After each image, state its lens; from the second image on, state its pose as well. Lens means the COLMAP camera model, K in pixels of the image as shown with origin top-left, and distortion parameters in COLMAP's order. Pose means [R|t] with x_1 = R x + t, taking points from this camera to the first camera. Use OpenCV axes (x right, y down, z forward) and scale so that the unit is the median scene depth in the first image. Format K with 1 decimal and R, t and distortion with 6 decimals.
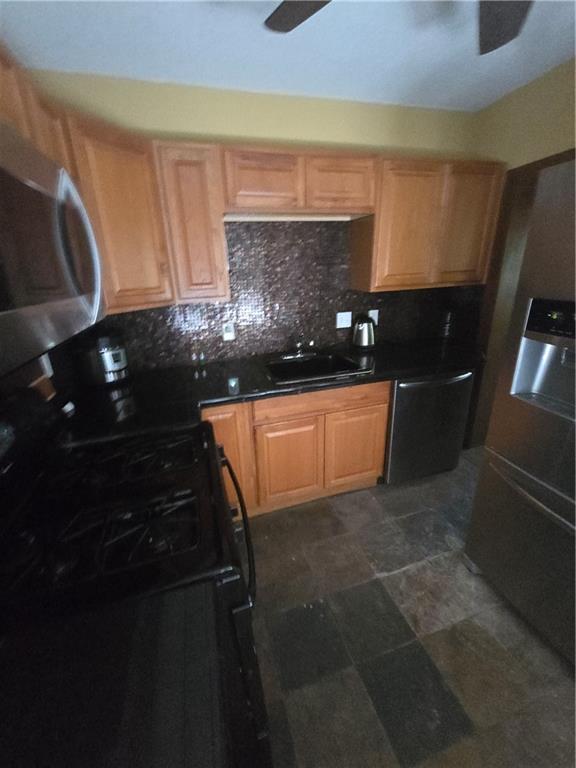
lens RADIAL K [[316.8, 0, 288.0], [0, 316.8, 384.0], [0, 0, 1]] dist [-0.002450, -0.000142]
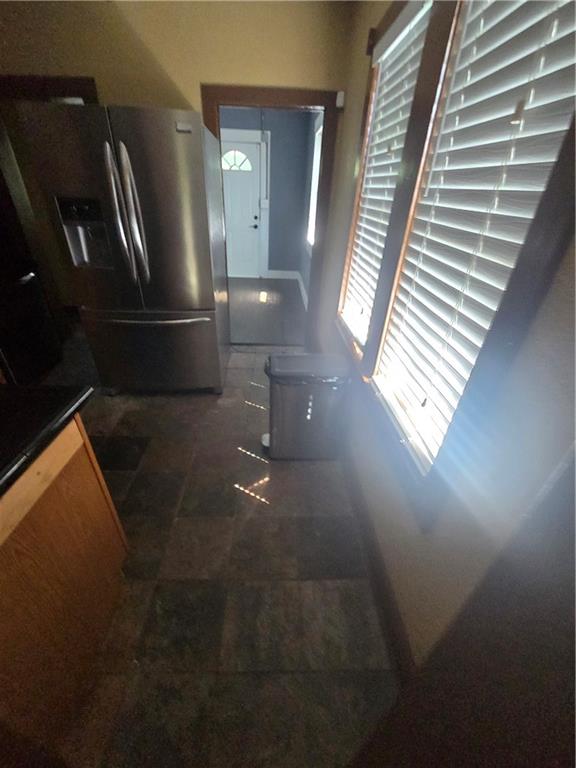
lens RADIAL K [[316.8, 0, 288.0], [0, 316.8, 384.0], [0, 0, 1]] dist [-0.002450, -0.000142]
pose [[0.293991, -0.466269, 0.834363, -0.566368], [0.276502, 0.877104, 0.392728, 0.217333], [-0.914941, 0.115244, 0.386785, -0.509847]]
